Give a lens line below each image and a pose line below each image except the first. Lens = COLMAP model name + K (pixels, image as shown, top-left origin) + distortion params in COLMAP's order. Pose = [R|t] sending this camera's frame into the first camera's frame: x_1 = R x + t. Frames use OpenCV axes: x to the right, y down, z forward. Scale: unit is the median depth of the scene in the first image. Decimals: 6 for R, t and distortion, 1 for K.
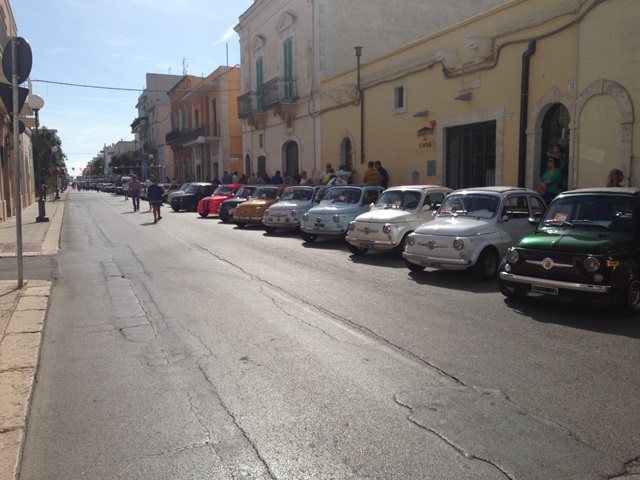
lens RADIAL K [[604.7, 0, 320.0], [0, 604.7, 240.0], [0, 0, 1]] dist [-0.012833, -0.009281]
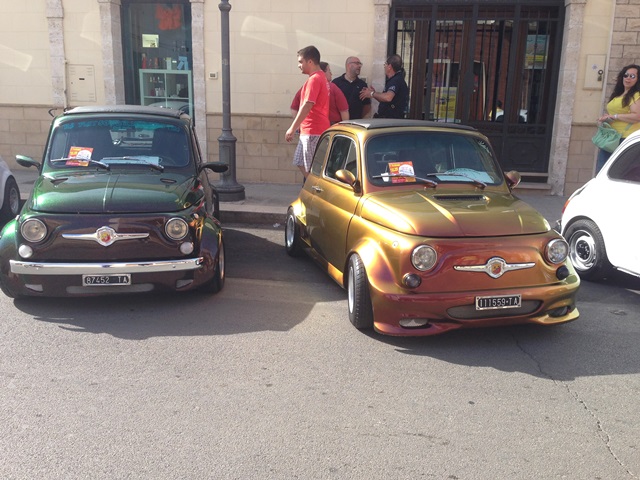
lens RADIAL K [[604.7, 0, 320.0], [0, 604.7, 240.0], [0, 0, 1]] dist [-0.012833, -0.009281]
pose [[0.520414, -0.168544, 0.837116, -0.002066], [0.048762, 0.984593, 0.167923, -0.011315], [-0.852521, -0.046570, 0.520614, 0.125582]]
